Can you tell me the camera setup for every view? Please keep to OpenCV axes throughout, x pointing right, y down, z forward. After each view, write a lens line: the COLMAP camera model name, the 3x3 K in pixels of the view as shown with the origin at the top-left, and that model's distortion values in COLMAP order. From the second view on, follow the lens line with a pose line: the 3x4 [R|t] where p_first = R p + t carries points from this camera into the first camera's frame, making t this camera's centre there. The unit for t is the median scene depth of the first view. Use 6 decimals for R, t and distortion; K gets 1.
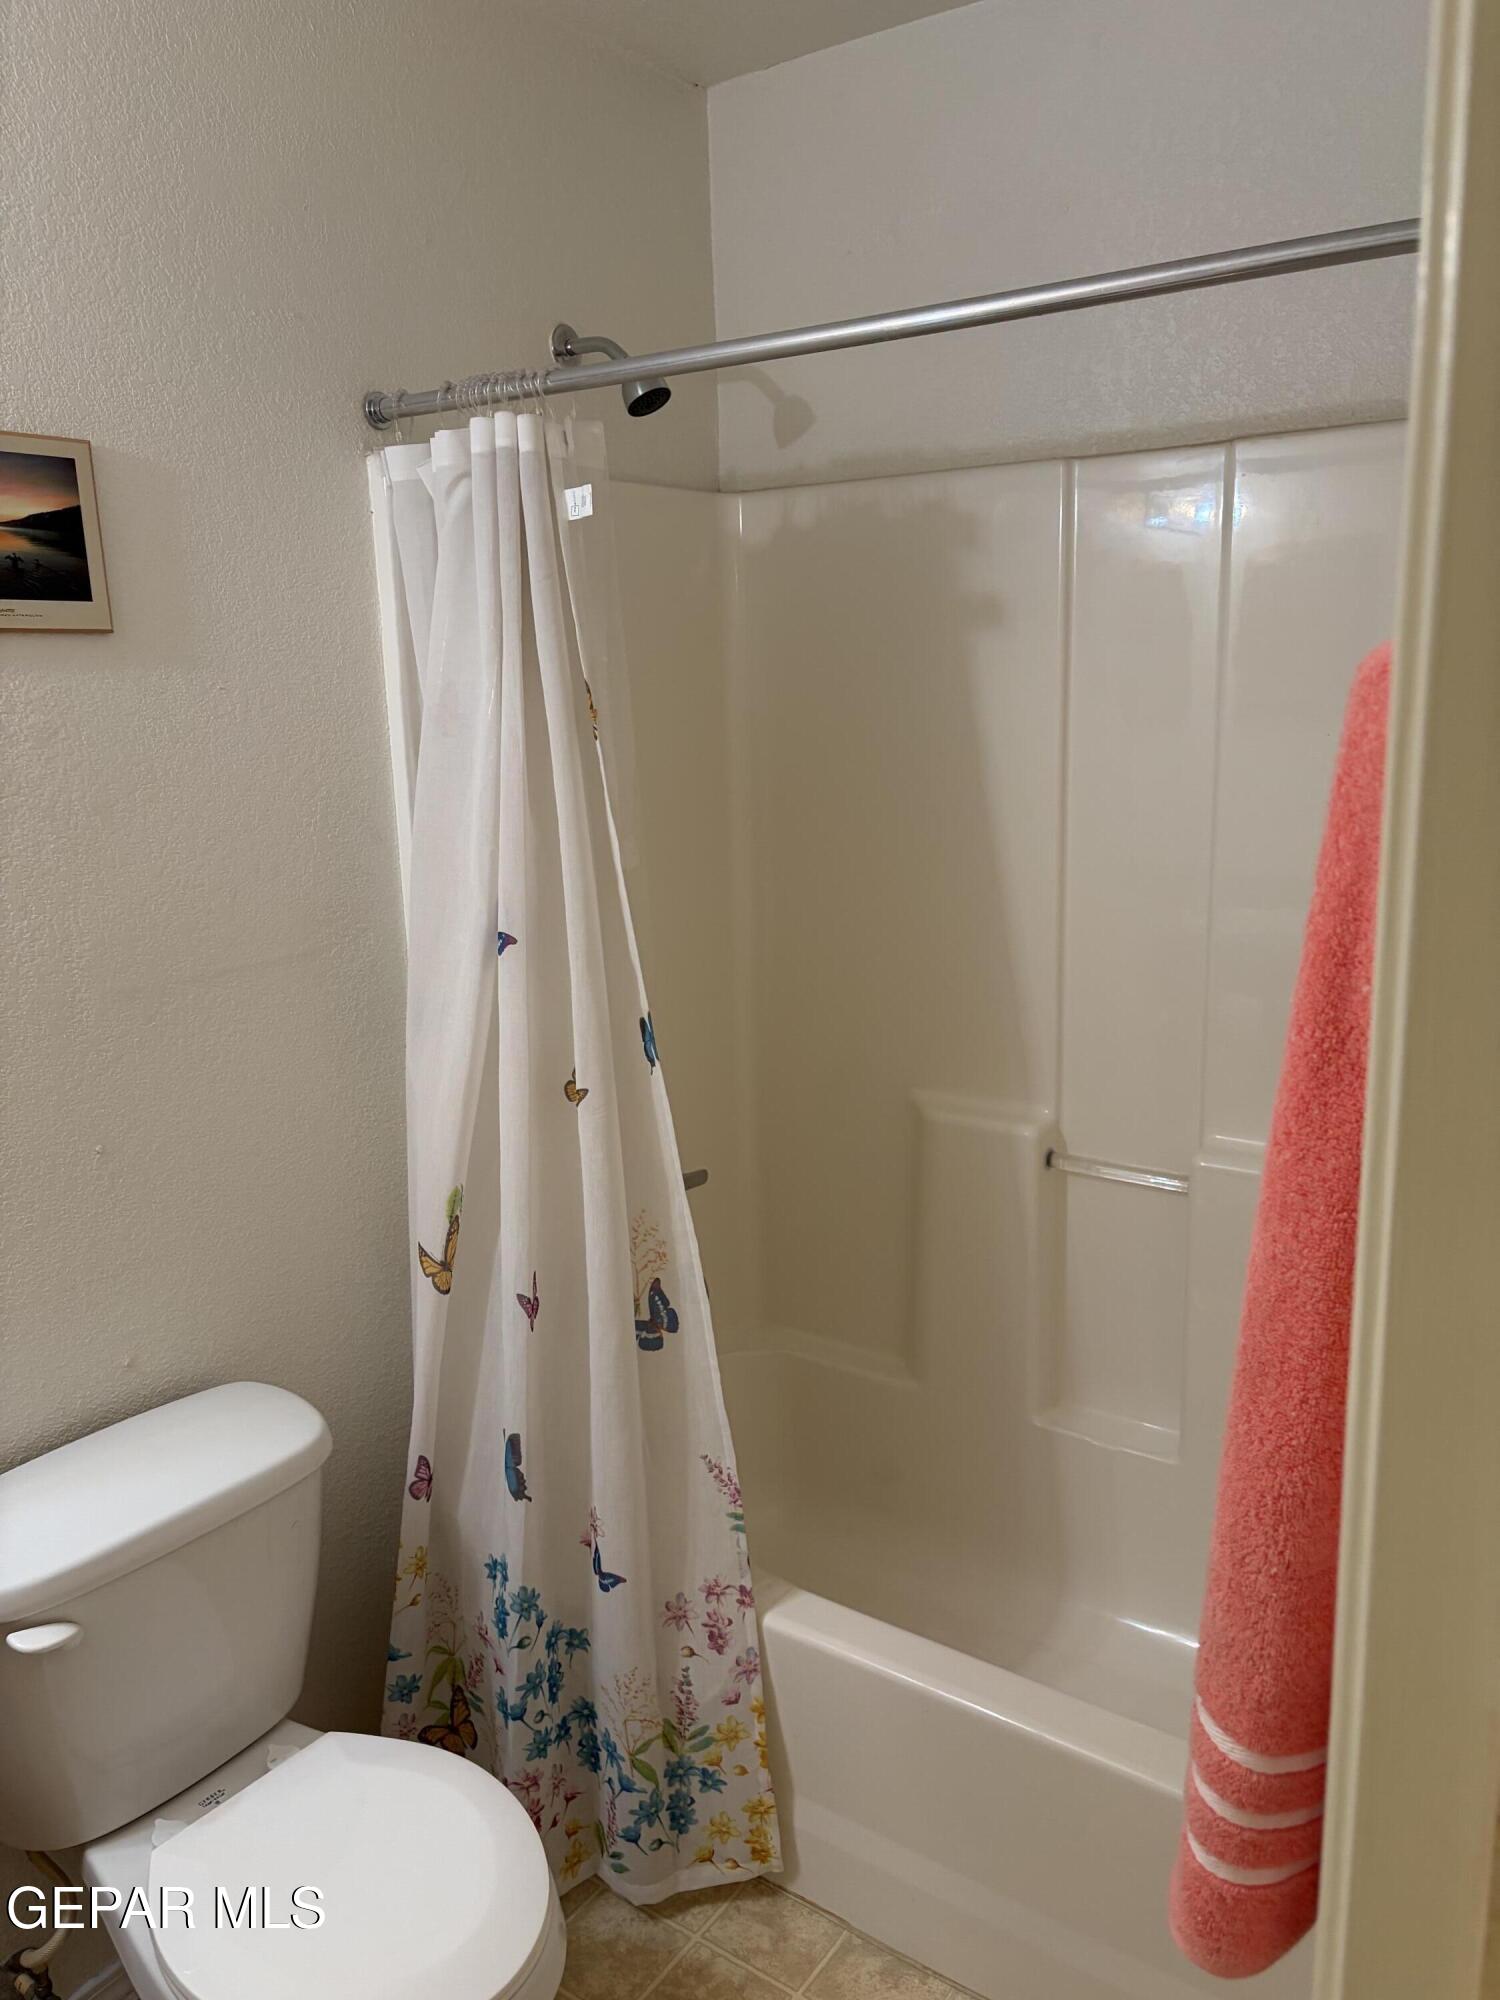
lens RADIAL K [[1515.8, 0, 746.9], [0, 1515.8, 996.3], [0, 0, 1]] dist [0.059067, -0.056020]
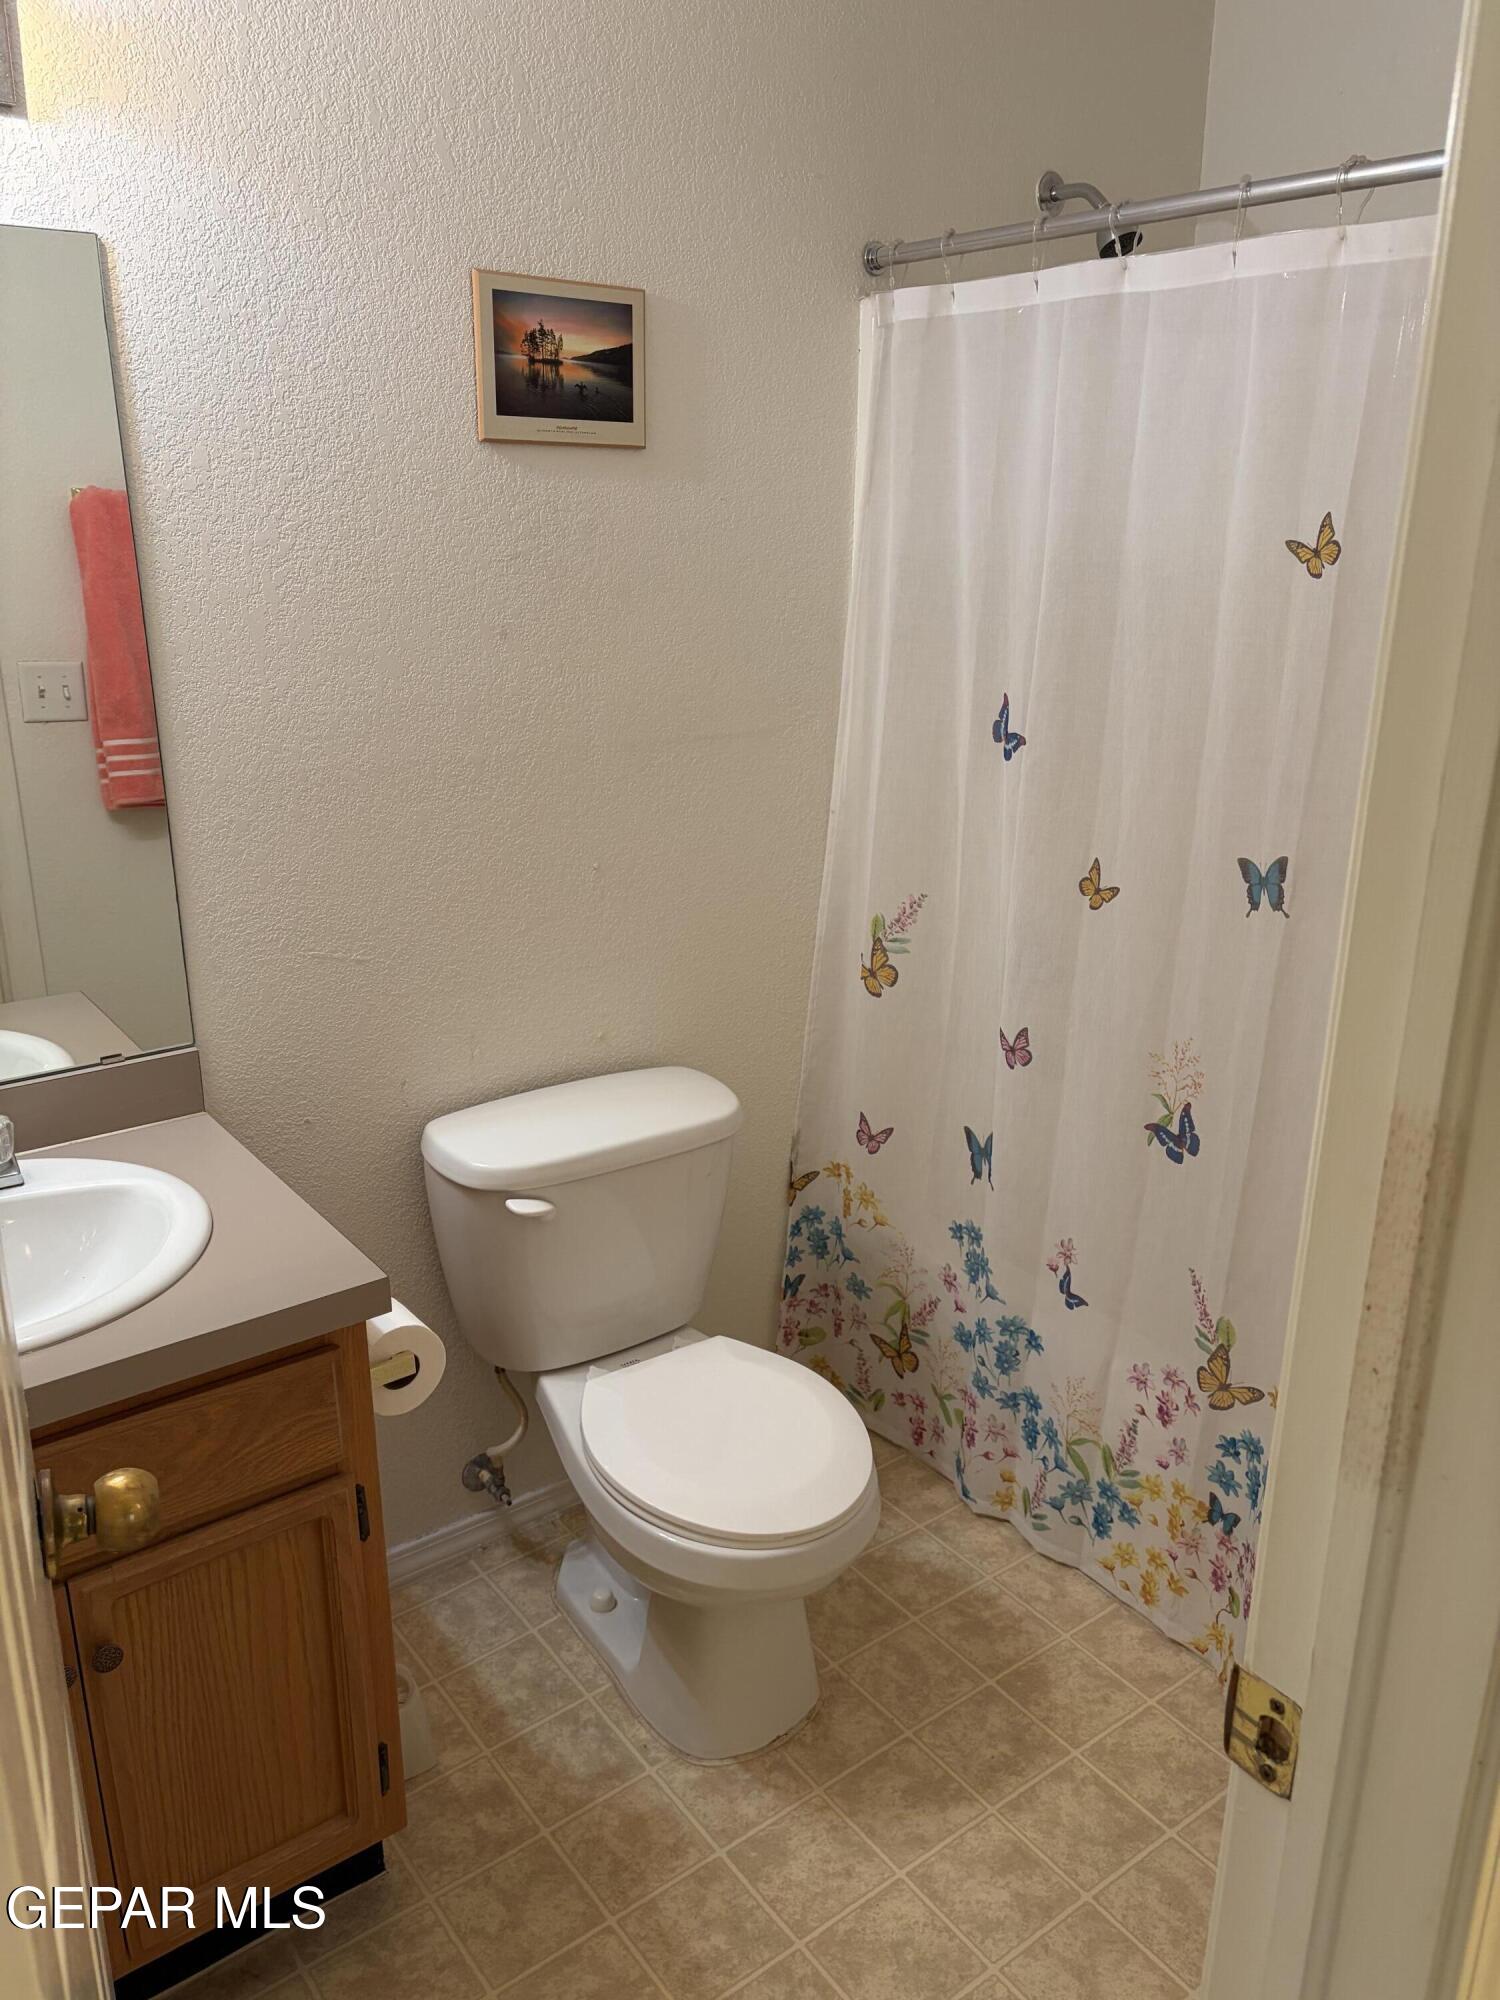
lens RADIAL K [[1515.8, 0, 753.6], [0, 1515.8, 1000.8], [0, 0, 1]] dist [0.059067, -0.056020]
pose [[0.953129, 0.132570, -0.271974, 0.068926], [-0.105397, 0.988073, 0.112263, 0.057787], [0.283613, -0.078336, 0.955734, -0.200282]]
